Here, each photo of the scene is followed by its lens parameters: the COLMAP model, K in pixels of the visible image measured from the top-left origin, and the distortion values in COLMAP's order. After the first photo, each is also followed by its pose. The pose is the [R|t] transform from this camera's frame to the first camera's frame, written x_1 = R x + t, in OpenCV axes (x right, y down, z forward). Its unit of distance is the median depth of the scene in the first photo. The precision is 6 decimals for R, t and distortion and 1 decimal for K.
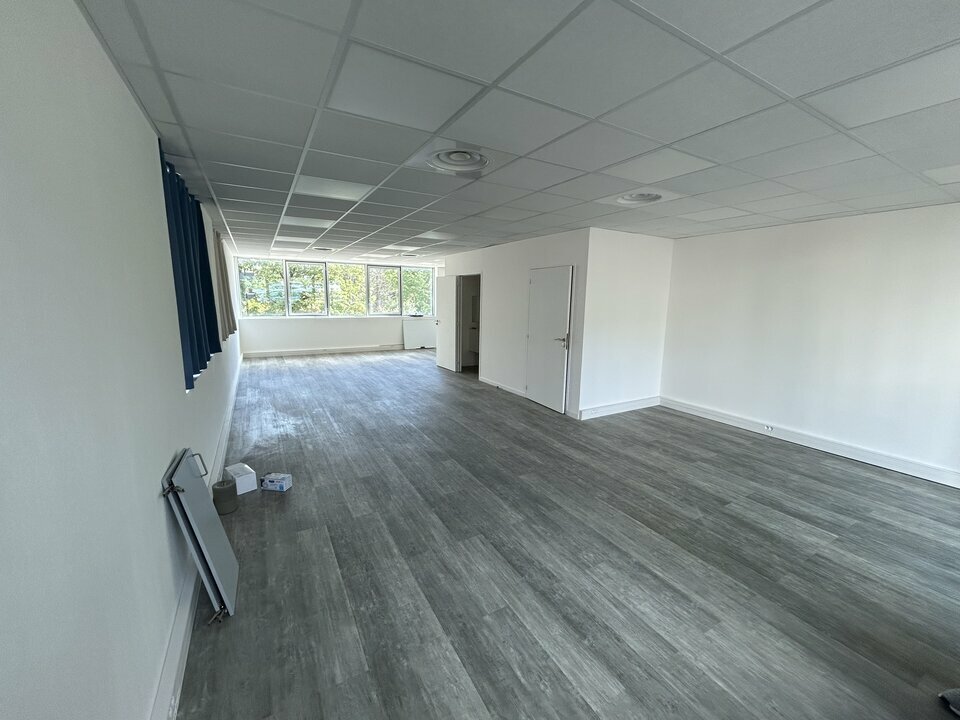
lens RADIAL K [[385.9, 0, 483.5], [0, 385.9, 364.1], [0, 0, 1]] dist [-0.001740, 0.000442]
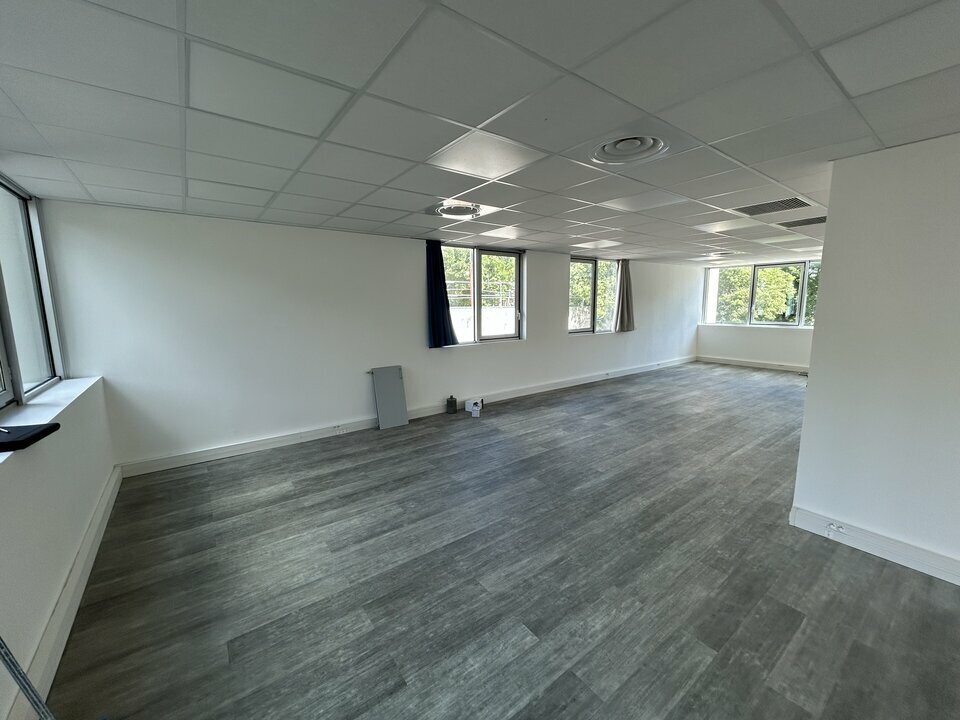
lens RADIAL K [[385.9, 0, 480.1], [0, 385.9, 357.3], [0, 0, 1]] dist [-0.001740, 0.000442]
pose [[0.116649, 0.125097, -0.985263, 1.269882], [-0.159422, 0.981530, 0.105749, -0.132093], [0.980295, 0.144737, 0.134438, 0.828733]]
